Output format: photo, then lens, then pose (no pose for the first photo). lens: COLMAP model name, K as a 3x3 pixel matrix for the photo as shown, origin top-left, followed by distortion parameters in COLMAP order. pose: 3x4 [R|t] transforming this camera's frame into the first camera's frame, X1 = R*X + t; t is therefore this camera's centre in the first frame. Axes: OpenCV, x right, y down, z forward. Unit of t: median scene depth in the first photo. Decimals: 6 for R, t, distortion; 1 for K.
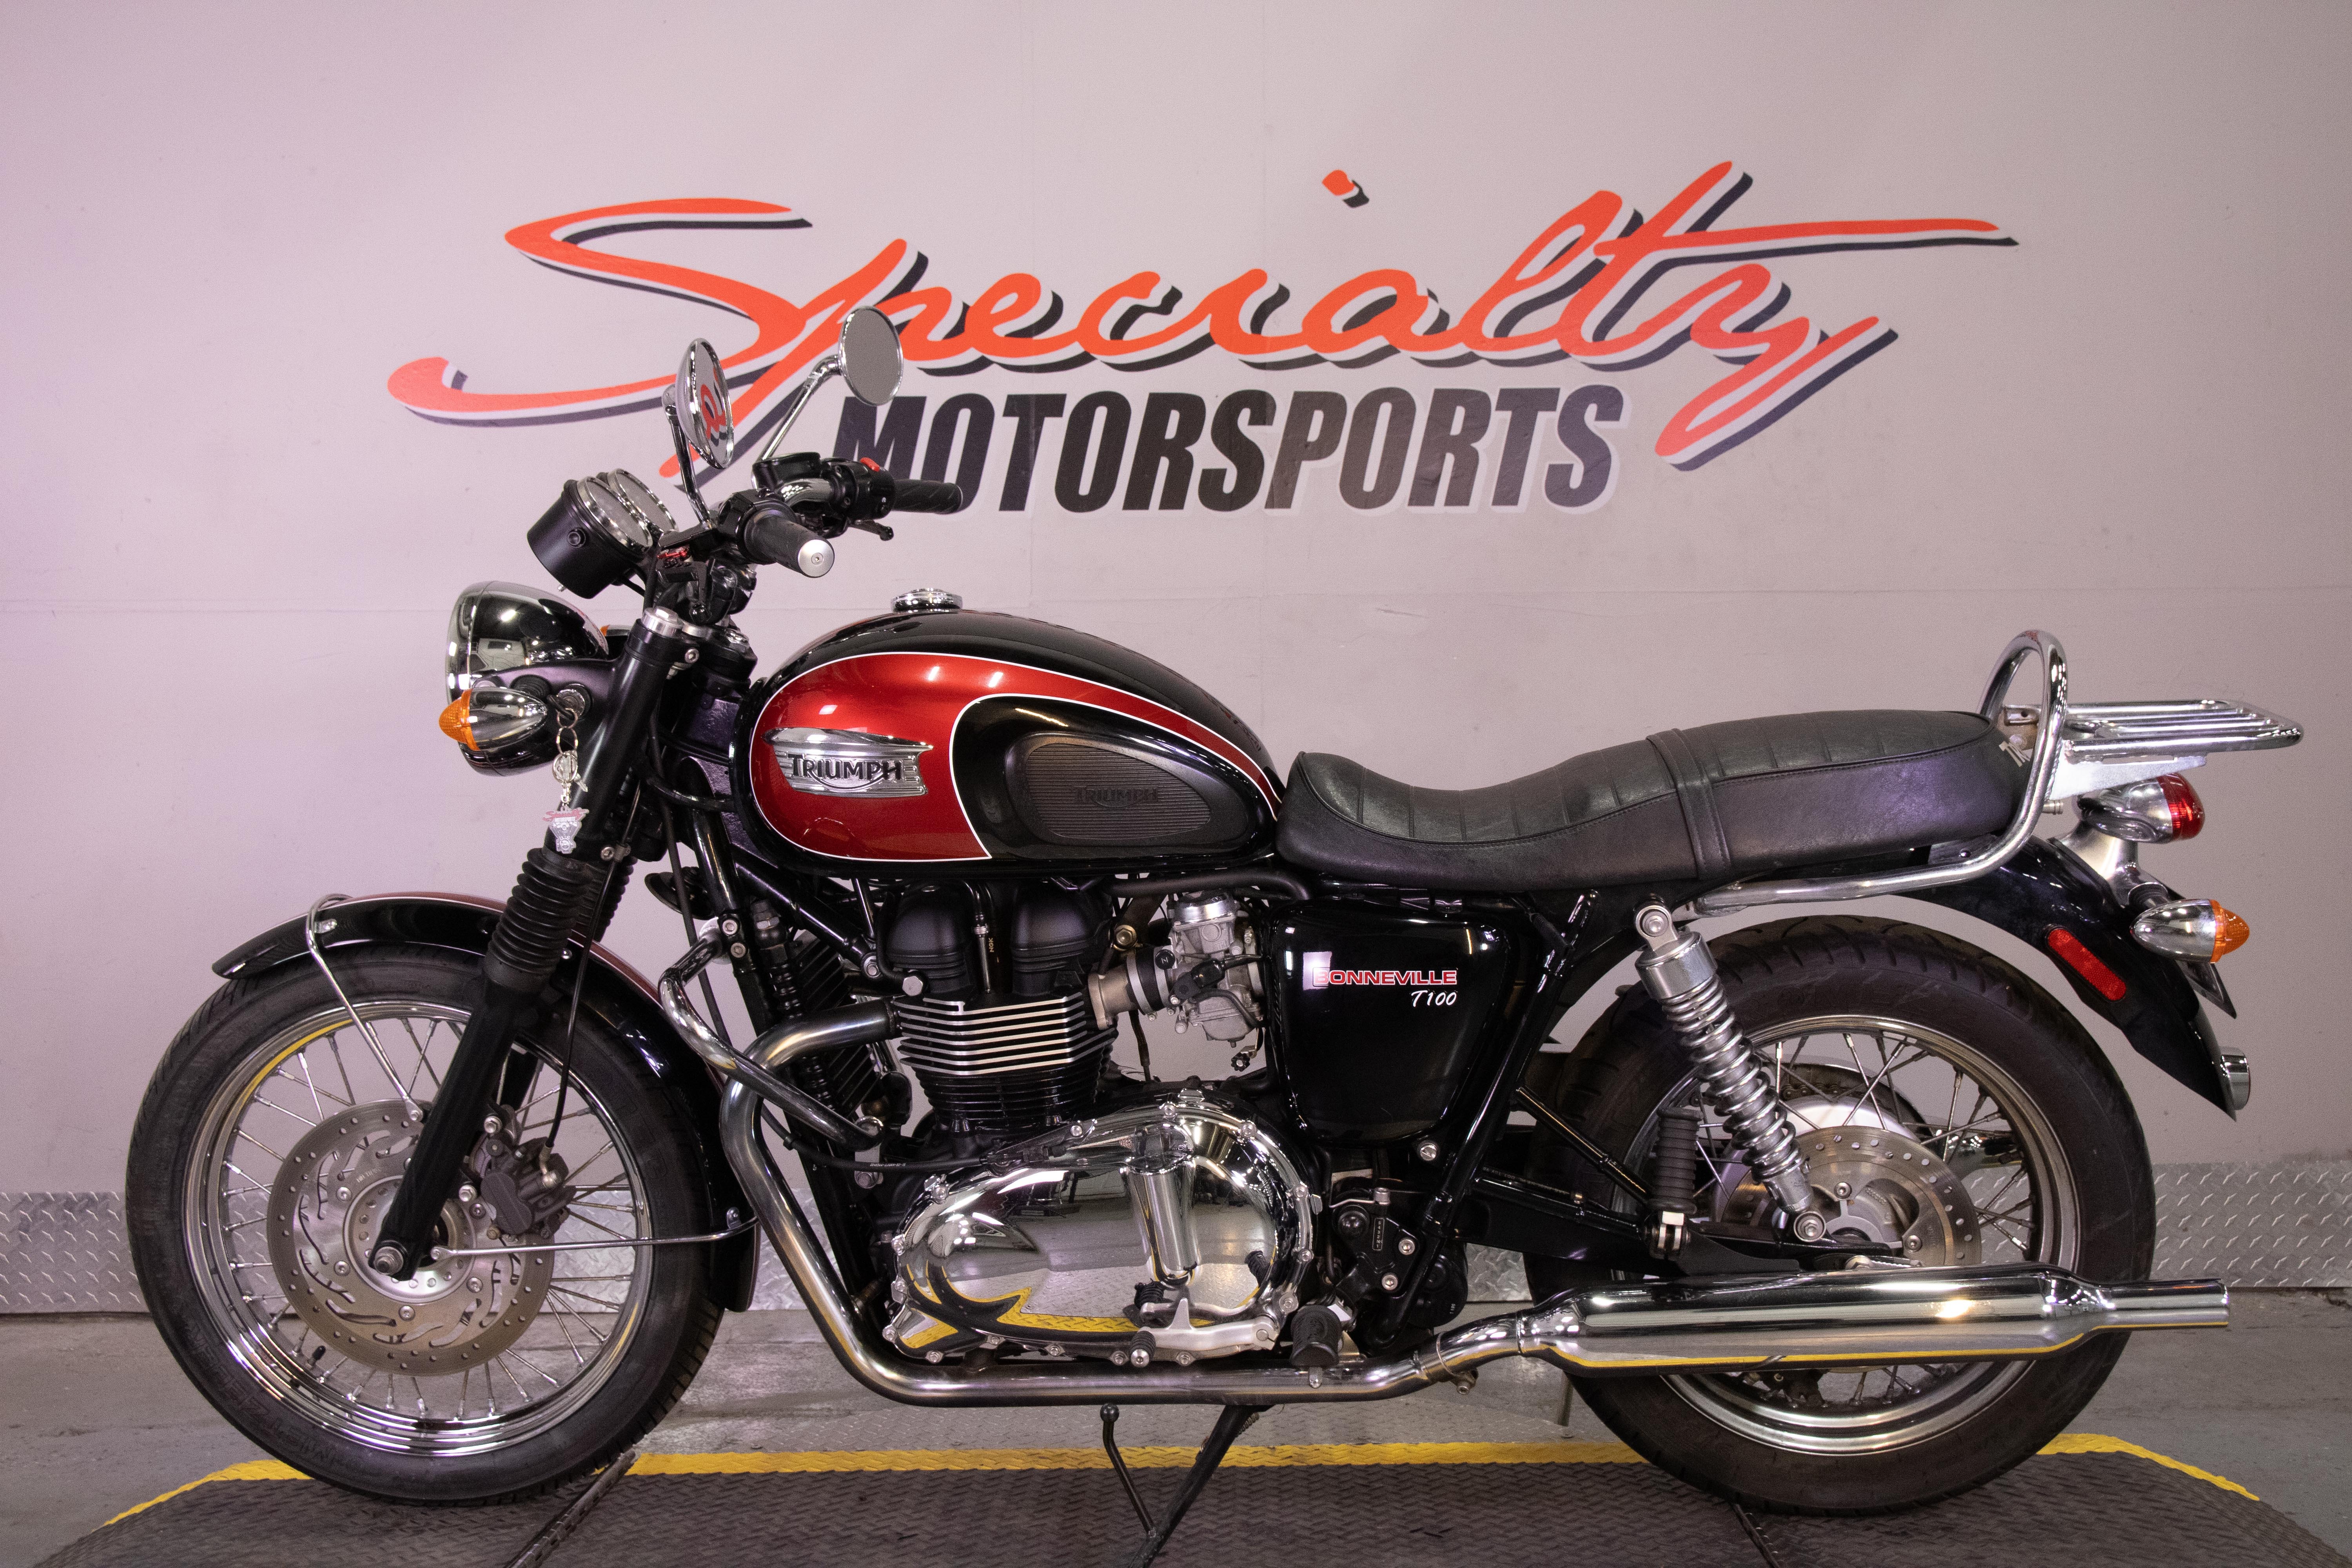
lens RADIAL K [[2412.4, 0, 1176.0], [0, 2412.4, 784.0], [0, 0, 1]] dist [-0.053413, 0.155423]
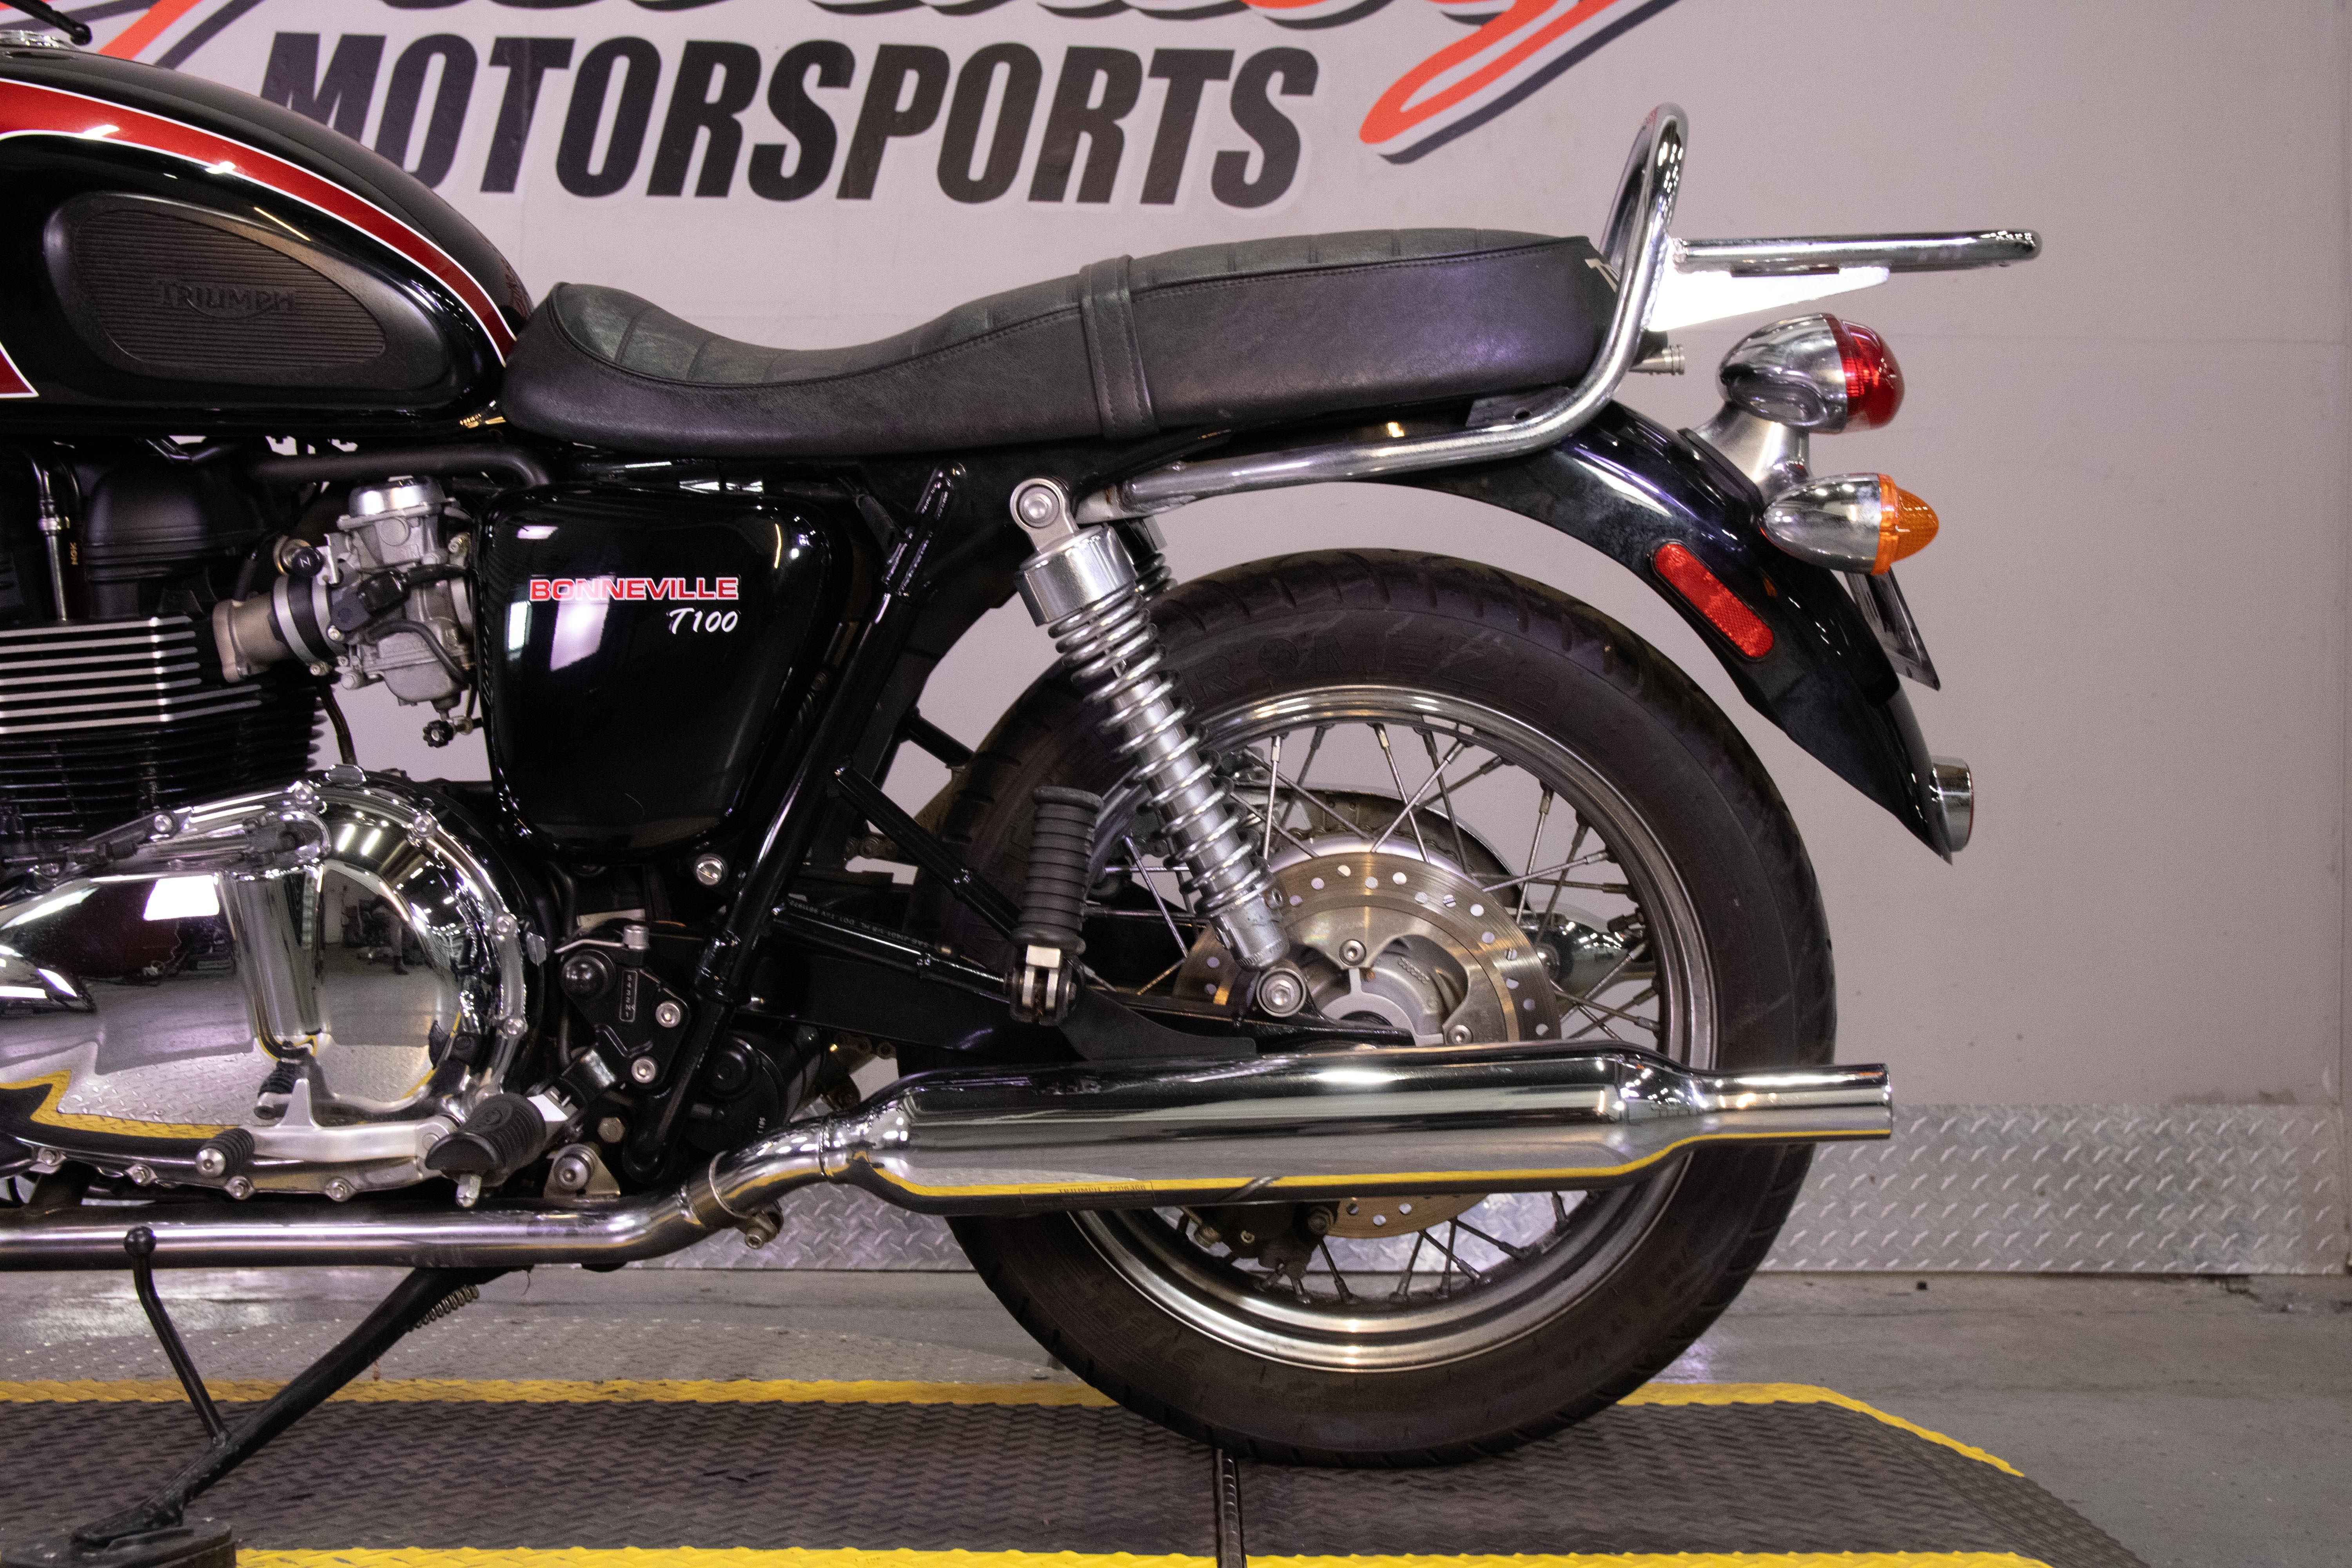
lens RADIAL K [[2749.0, 0, 1176.0], [0, 2749.0, 784.0], [0, 0, 1]] dist [0.006972, -0.001601]
pose [[0.999333, 0.025893, 0.025746, 0.196922], [-0.025252, 0.999371, -0.024915, 0.134901], [-0.026375, 0.024249, 0.999358, 0.236491]]
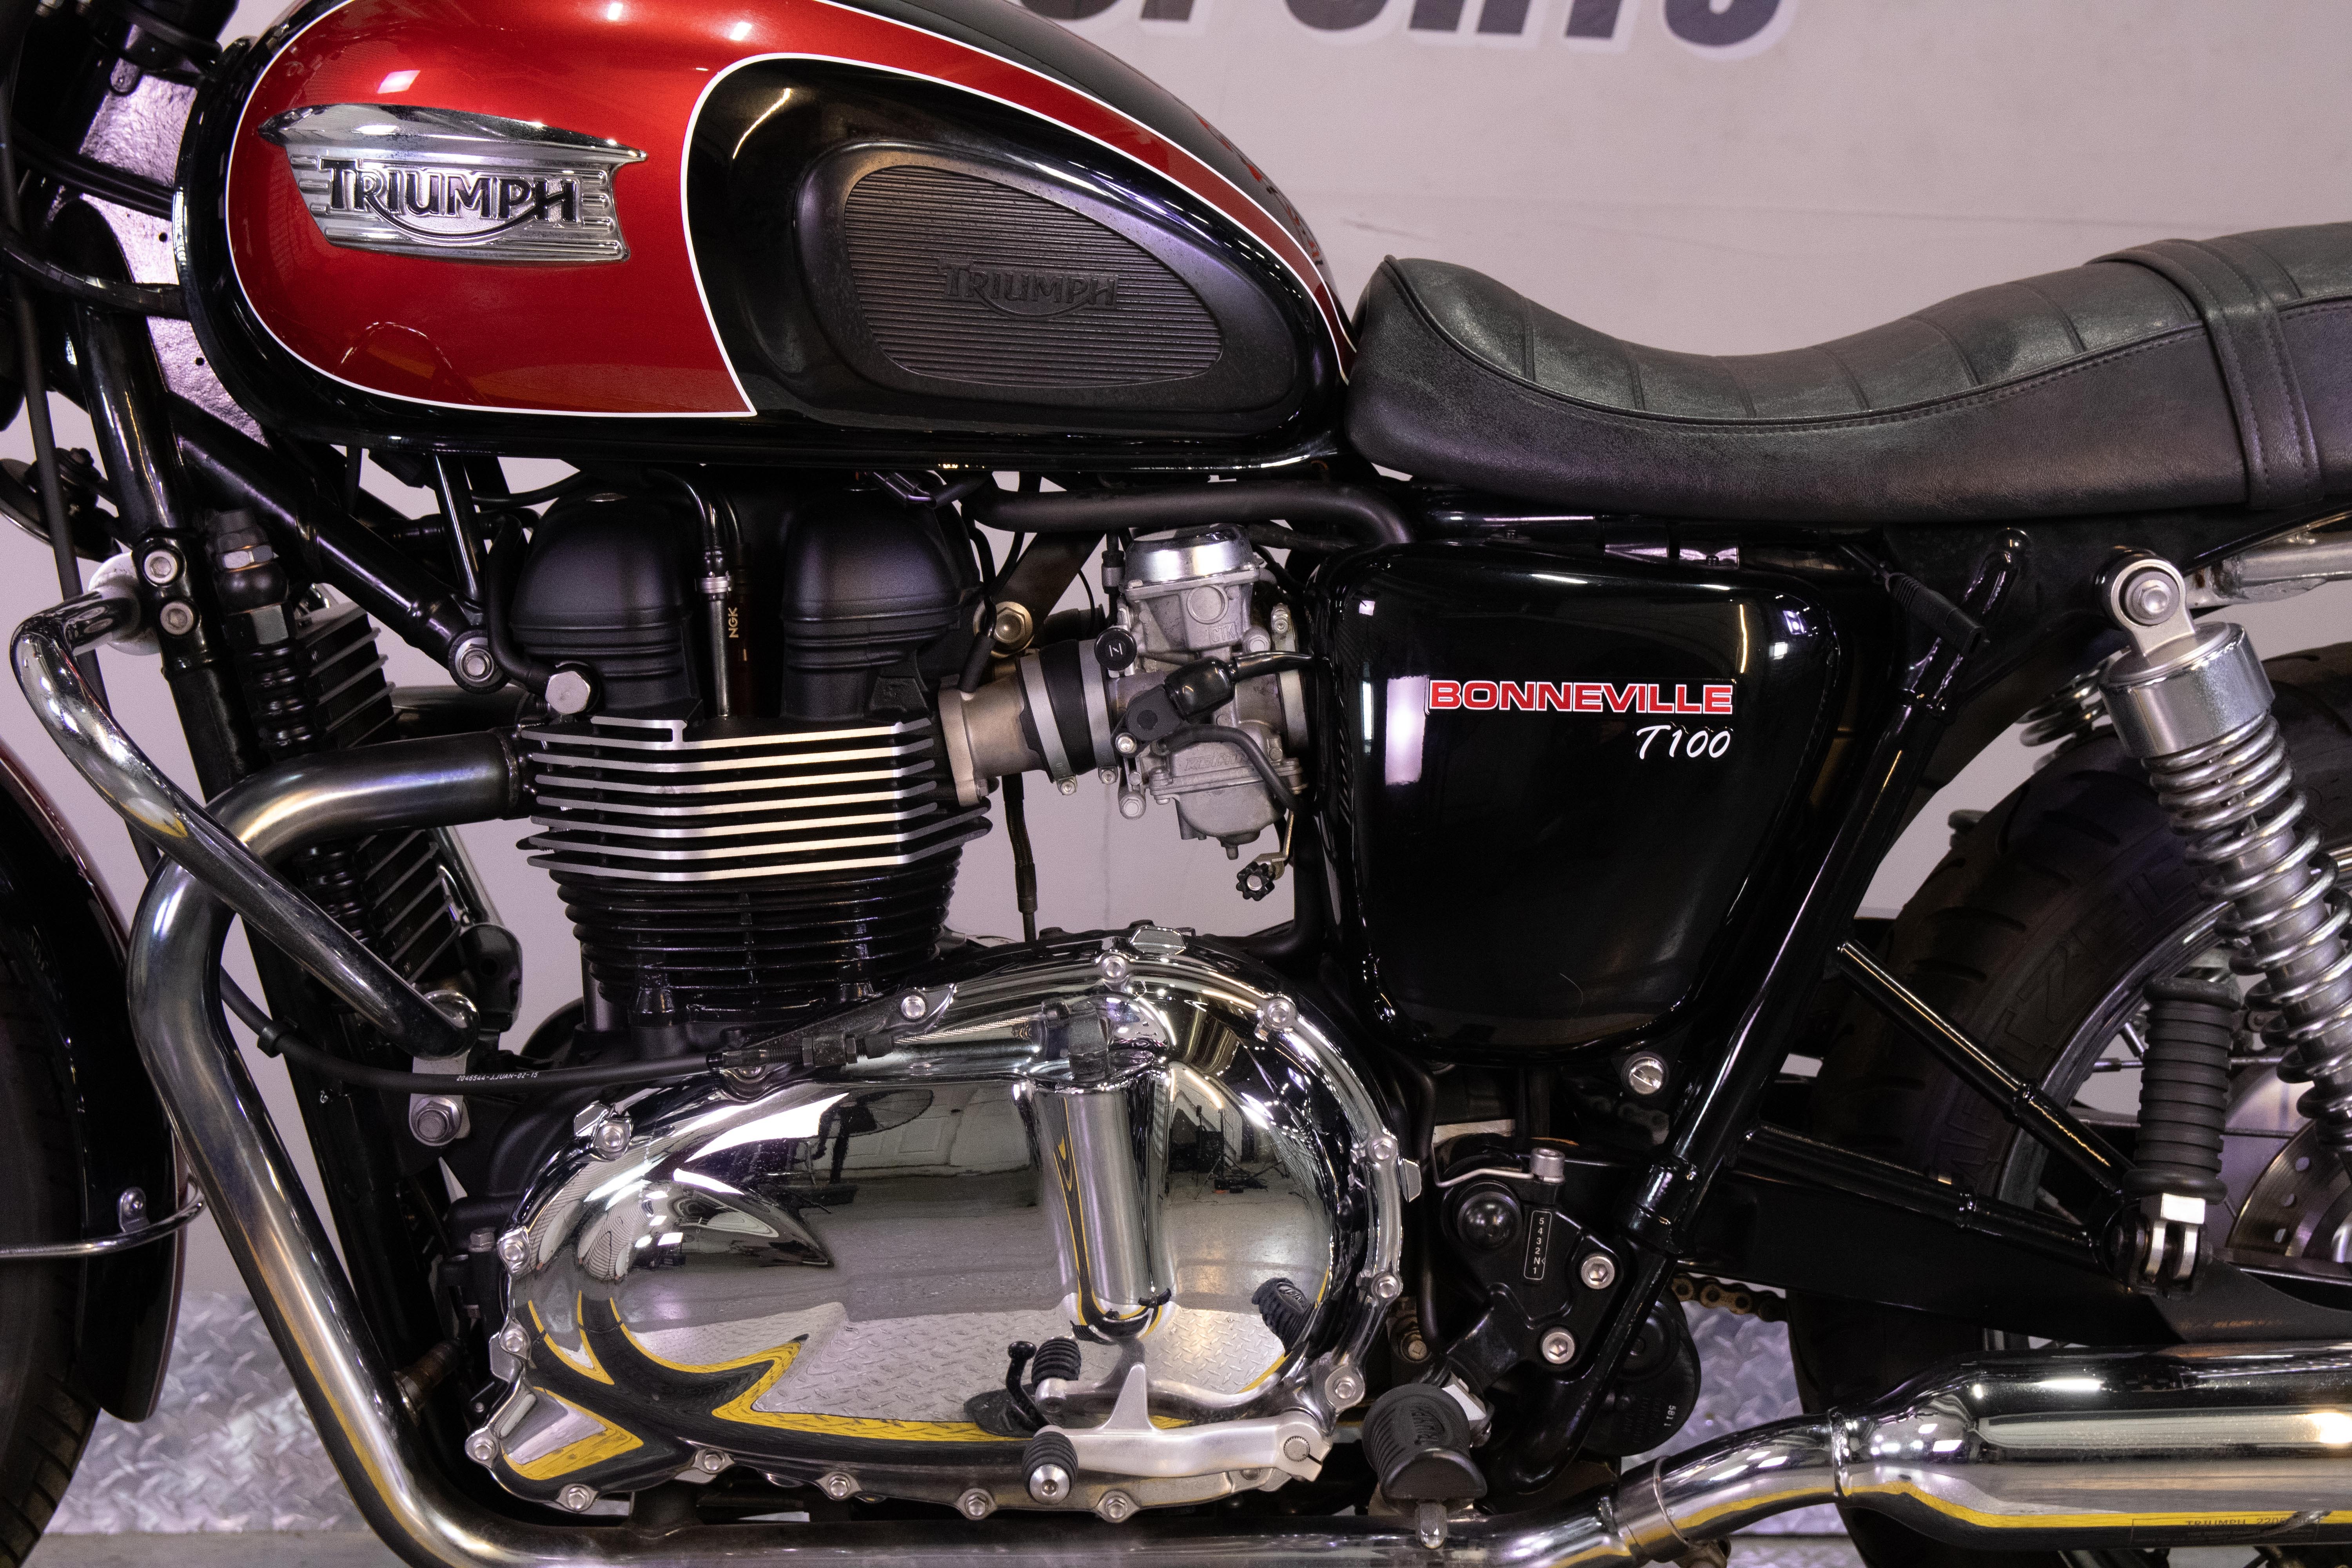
lens RADIAL K [[3983.7, 0, 1176.0], [0, 3983.7, 784.0], [0, 0, 1]] dist [0.076065, 0.113960]
pose [[0.993201, 0.037076, 0.110351, -0.072542], [-0.035836, 0.999270, -0.013204, 0.101349], [-0.110760, 0.009159, 0.993805, 0.206603]]
